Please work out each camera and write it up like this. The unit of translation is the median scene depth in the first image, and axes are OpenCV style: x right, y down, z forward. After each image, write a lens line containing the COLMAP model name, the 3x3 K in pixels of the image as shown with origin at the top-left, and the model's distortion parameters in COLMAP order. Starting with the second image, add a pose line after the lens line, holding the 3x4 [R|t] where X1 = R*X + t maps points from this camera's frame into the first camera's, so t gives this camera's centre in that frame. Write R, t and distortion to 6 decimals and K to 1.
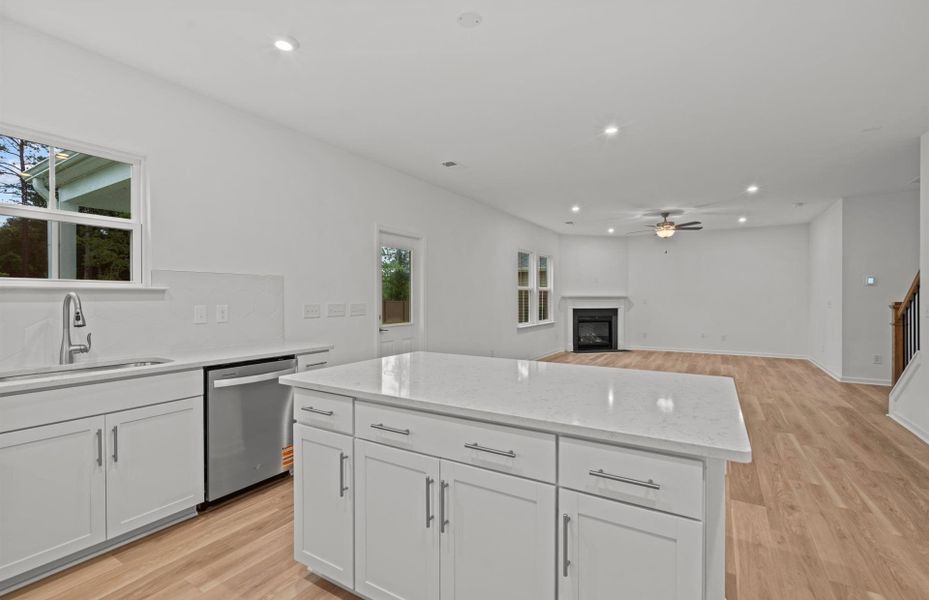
lens RADIAL K [[416.1, 0, 459.5], [0, 416.1, 294.7], [0, 0, 1]] dist [0.002194, 0.000279]
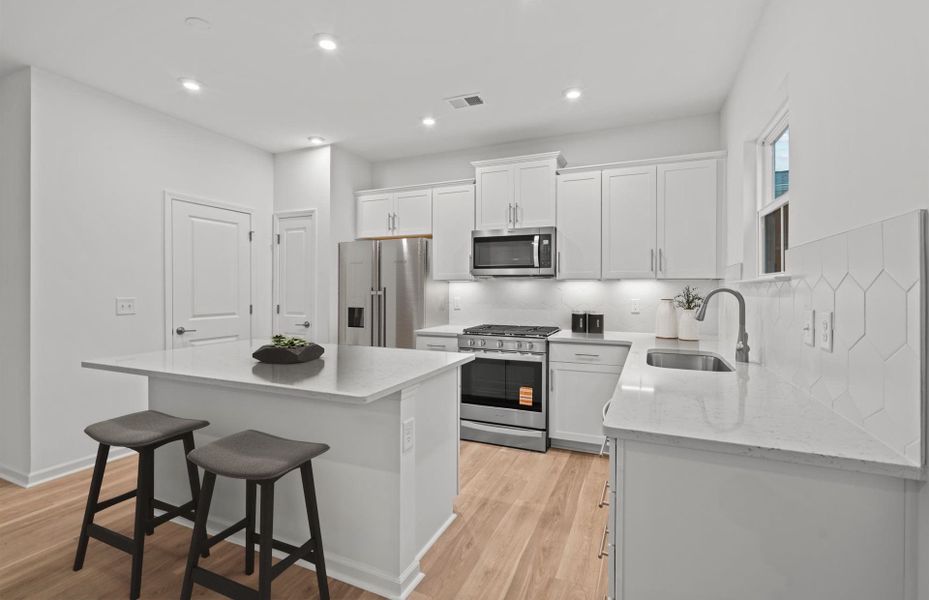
lens RADIAL K [[416.1, 0, 459.5], [0, 416.1, 294.7], [0, 0, 1]] dist [0.002194, 0.000279]
pose [[-0.988716, 0.007951, -0.149593, -0.144017], [0.005909, 0.999883, 0.014091, -0.004580], [0.149688, 0.013048, -0.988647, 1.613629]]
